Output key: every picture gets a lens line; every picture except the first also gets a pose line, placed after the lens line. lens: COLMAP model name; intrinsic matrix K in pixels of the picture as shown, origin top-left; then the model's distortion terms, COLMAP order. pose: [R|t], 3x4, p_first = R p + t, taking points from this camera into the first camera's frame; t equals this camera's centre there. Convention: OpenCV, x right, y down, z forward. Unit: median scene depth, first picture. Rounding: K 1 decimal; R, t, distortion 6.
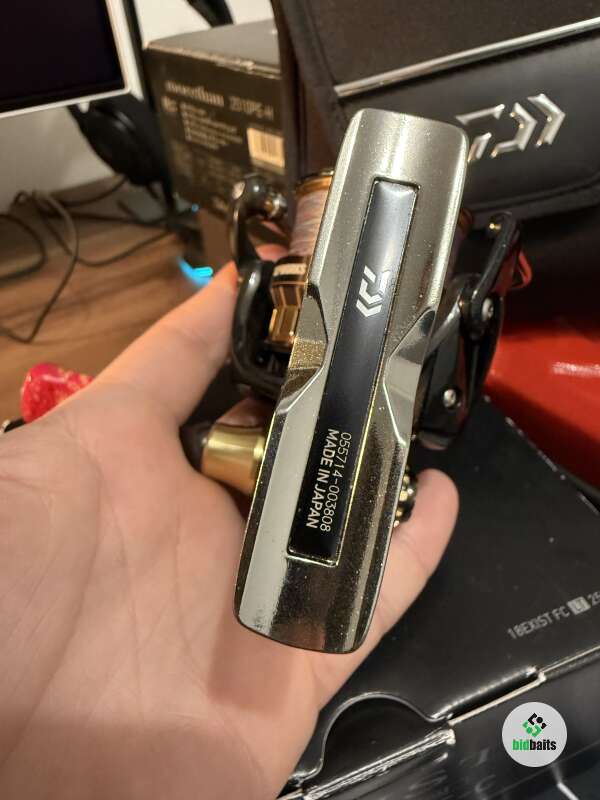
lens RADIAL K [[560.3, 0, 299.4], [0, 560.3, 353.4], [0, 0, 1]] dist [-0.006271, -0.002817]
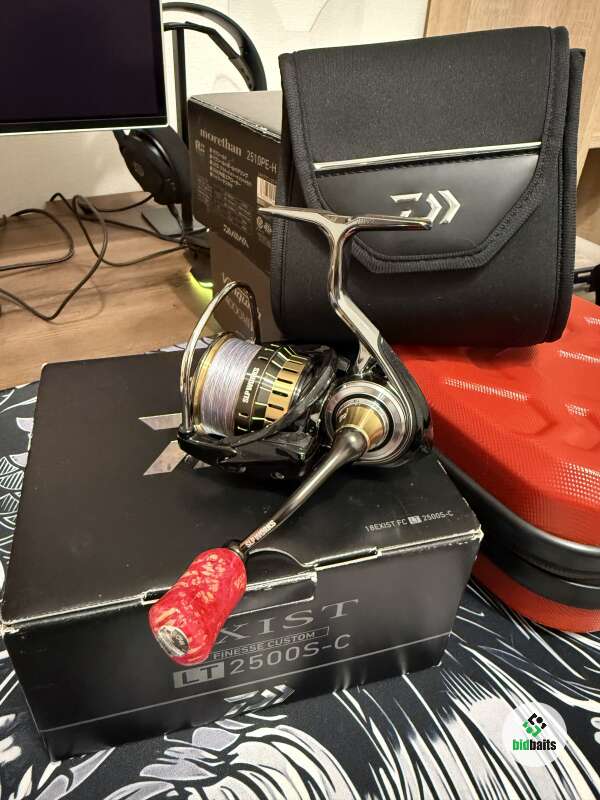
lens RADIAL K [[560.4, 0, 300.2], [0, 560.4, 371.6], [0, 0, 1]] dist [-0.016382, -0.001855]
pose [[0.989139, 0.146356, 0.013575, 0.049585], [-0.145869, 0.988794, -0.031765, 0.065716], [-0.018072, 0.029439, 0.999403, -0.253724]]
